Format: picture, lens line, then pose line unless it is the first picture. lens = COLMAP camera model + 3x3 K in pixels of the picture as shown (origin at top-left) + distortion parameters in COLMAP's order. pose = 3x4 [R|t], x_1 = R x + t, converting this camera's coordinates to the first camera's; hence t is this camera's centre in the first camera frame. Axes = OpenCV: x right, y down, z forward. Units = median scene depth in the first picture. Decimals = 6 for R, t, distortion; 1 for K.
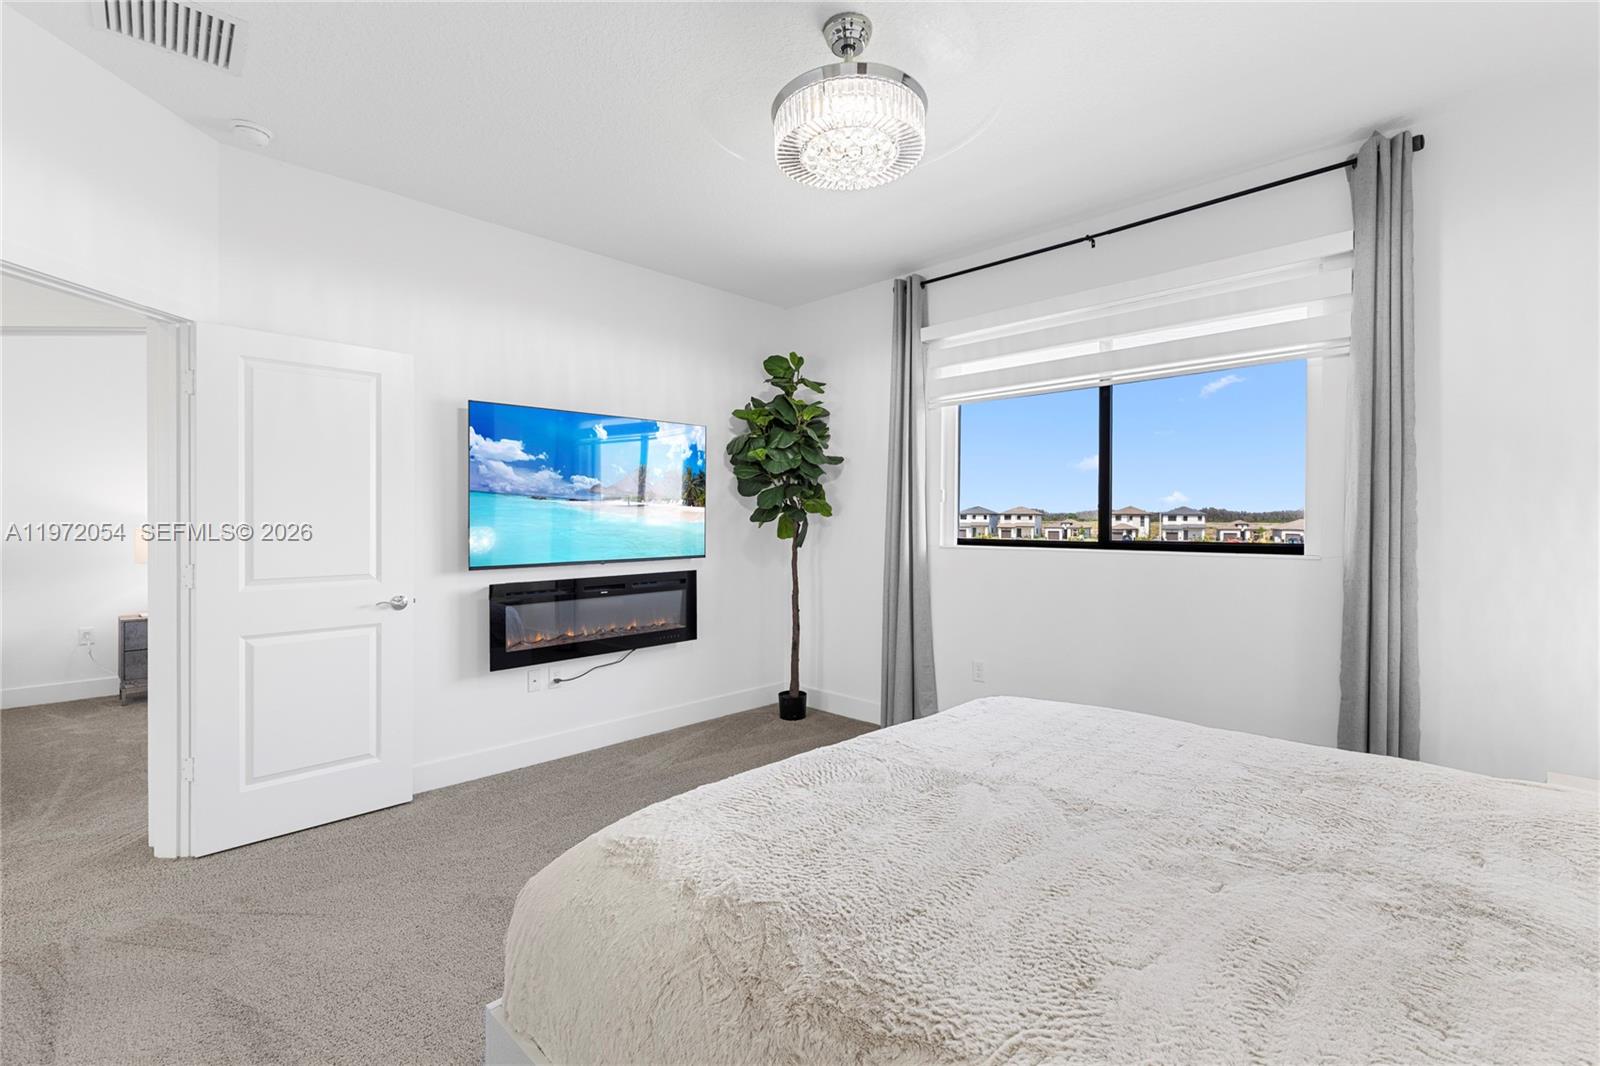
lens RADIAL K [[729.5, 0, 794.3], [0, 729.5, 554.1], [0, 0, 1]] dist [0.003046, 0.000201]
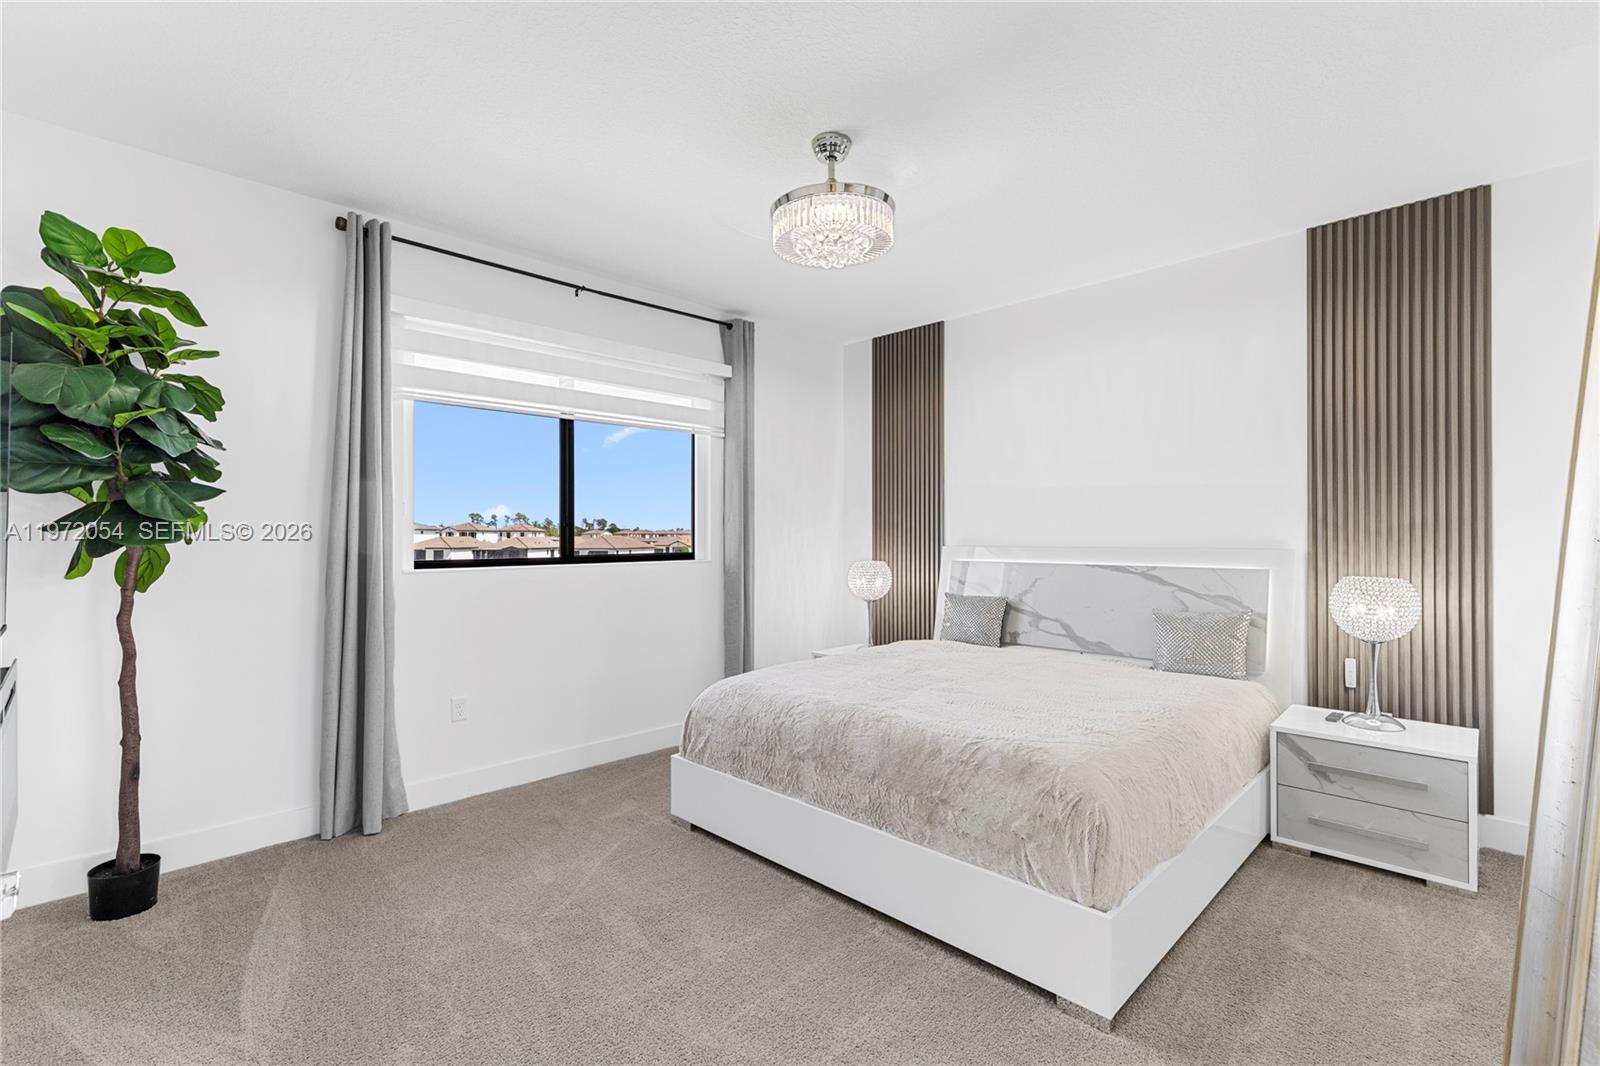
lens RADIAL K [[716.9, 0, 796.7], [0, 716.9, 545.8], [0, 0, 1]] dist [0.001295, 0.000088]
pose [[0.015408, -0.014228, 0.999780, -0.667874], [0.049024, 0.998707, 0.013457, -0.032426], [-0.998679, 0.048806, 0.016086, 0.629408]]
